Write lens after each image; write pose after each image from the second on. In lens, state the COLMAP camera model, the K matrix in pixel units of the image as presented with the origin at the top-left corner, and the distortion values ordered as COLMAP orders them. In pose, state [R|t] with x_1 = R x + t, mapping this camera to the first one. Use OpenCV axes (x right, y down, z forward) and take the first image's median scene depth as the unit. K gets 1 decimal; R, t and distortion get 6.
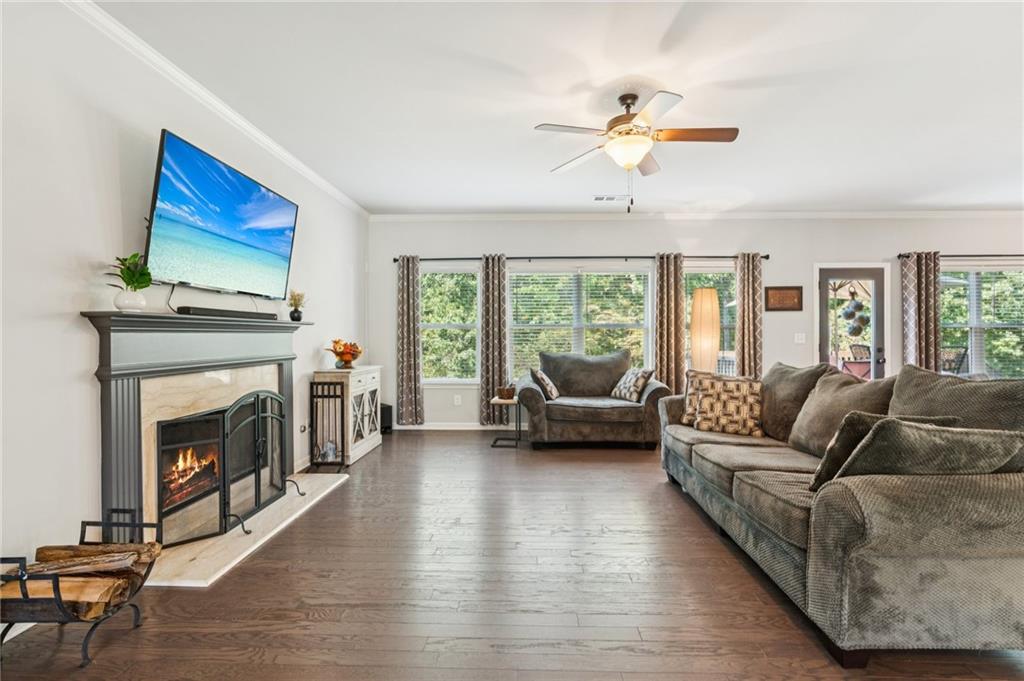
lens RADIAL K [[452.4, 0, 518.2], [0, 452.4, 335.3], [0, 0, 1]] dist [-0.006419, 0.001113]
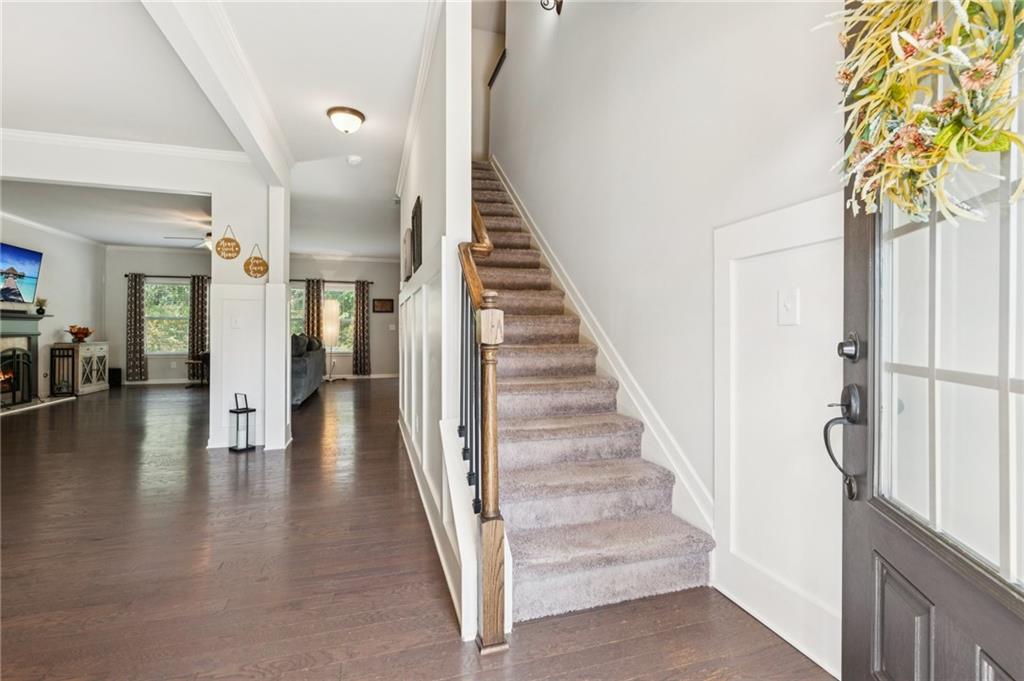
lens RADIAL K [[452.4, 0, 512.5], [0, 452.4, 326.2], [0, 0, 1]] dist [-0.006419, 0.001113]
pose [[0.946525, 0.007708, 0.322537, 0.609472], [-0.004971, 0.999944, -0.009306, 0.019958], [-0.322591, 0.007205, 0.946511, -1.120370]]
